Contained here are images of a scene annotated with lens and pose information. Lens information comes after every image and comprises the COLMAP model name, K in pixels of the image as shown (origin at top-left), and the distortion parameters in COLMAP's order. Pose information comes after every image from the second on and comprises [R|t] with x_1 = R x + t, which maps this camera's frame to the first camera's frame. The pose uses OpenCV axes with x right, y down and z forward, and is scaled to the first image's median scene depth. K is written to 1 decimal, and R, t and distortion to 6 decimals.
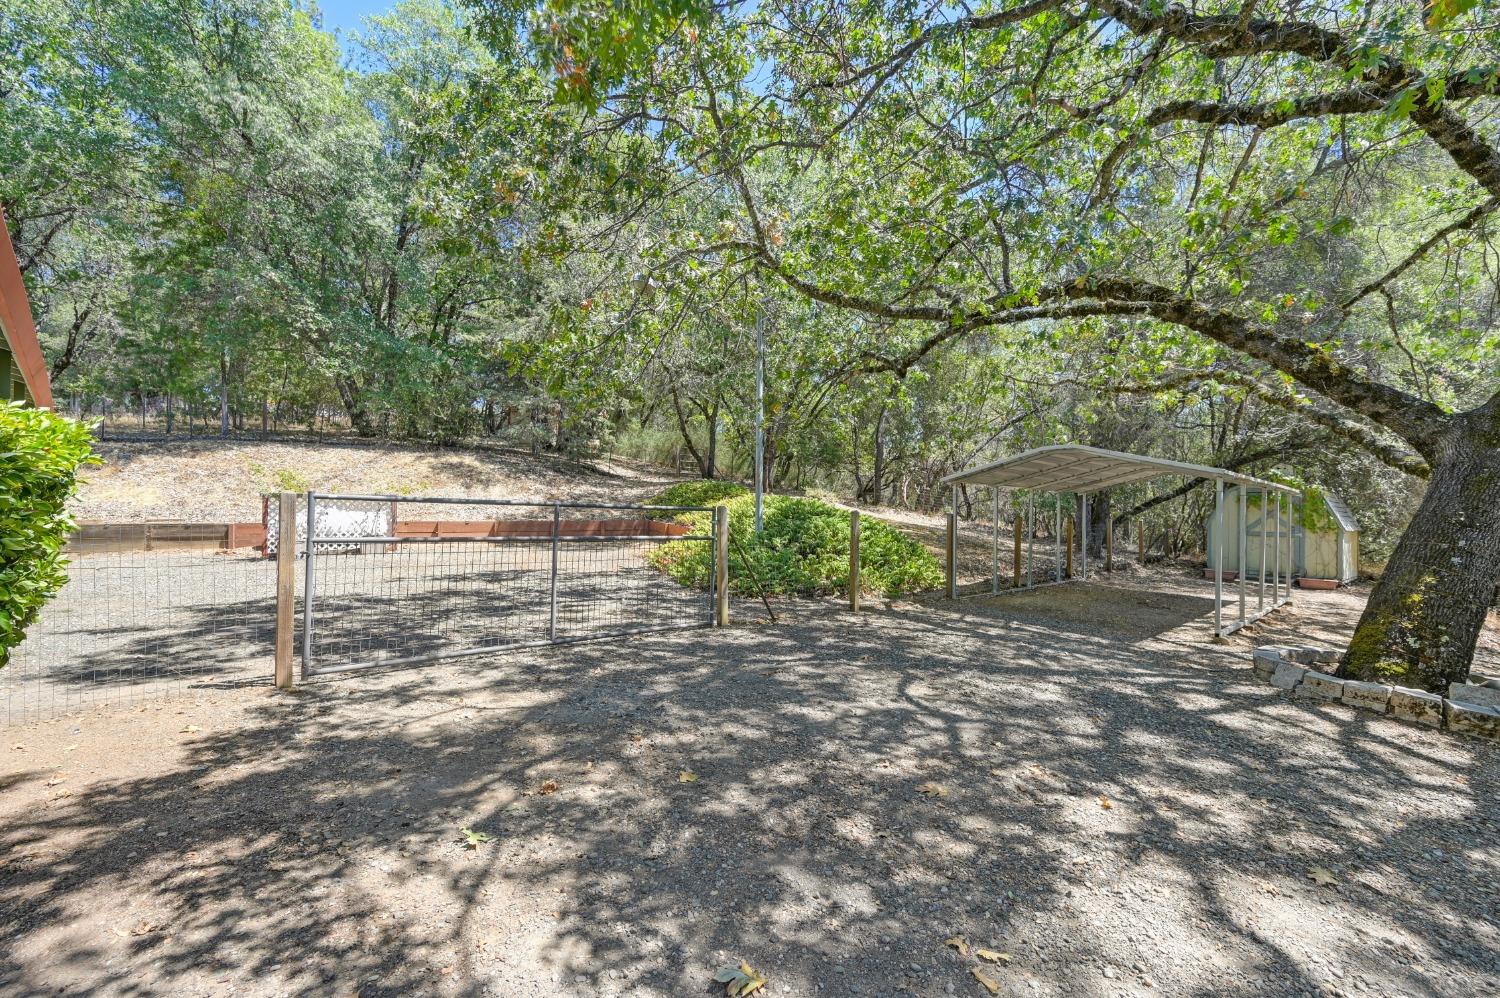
lens RADIAL K [[610.5, 0, 750.0], [0, 610.5, 499.0], [0, 0, 1]] dist [-0.001796, 0.000124]
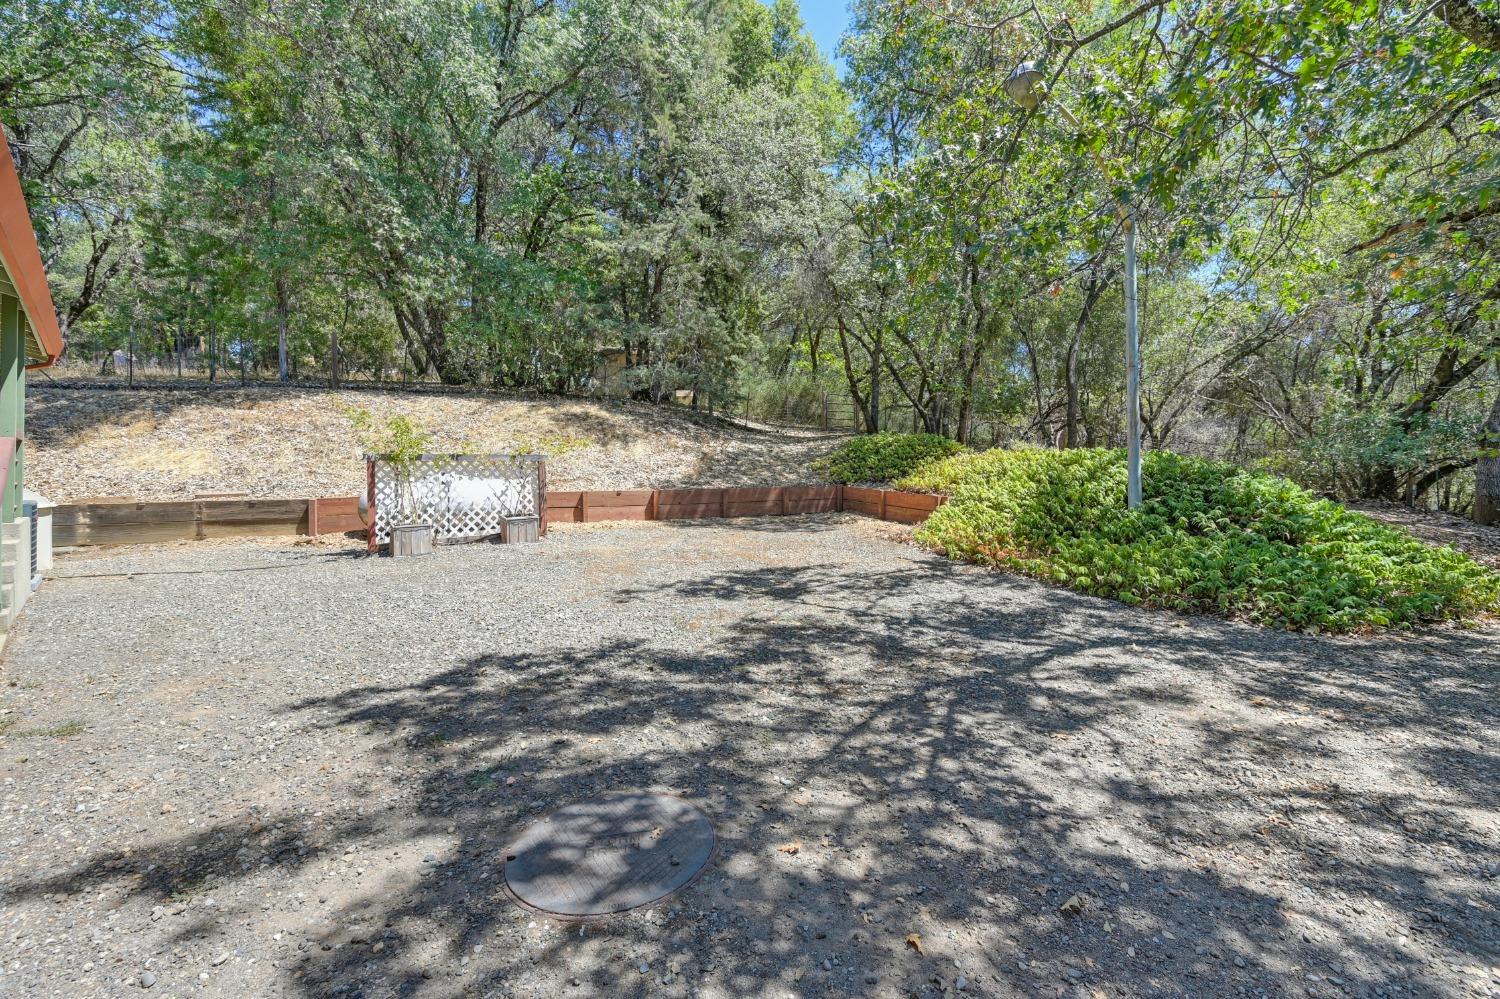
lens RADIAL K [[622.7, 0, 750.5], [0, 622.7, 465.9], [0, 0, 1]] dist [-0.000771, 0.000164]
pose [[0.999411, -0.014673, -0.031019, -0.262730], [0.014983, 0.999840, 0.009814, 0.002186], [0.030870, -0.010273, 0.999471, 0.243513]]
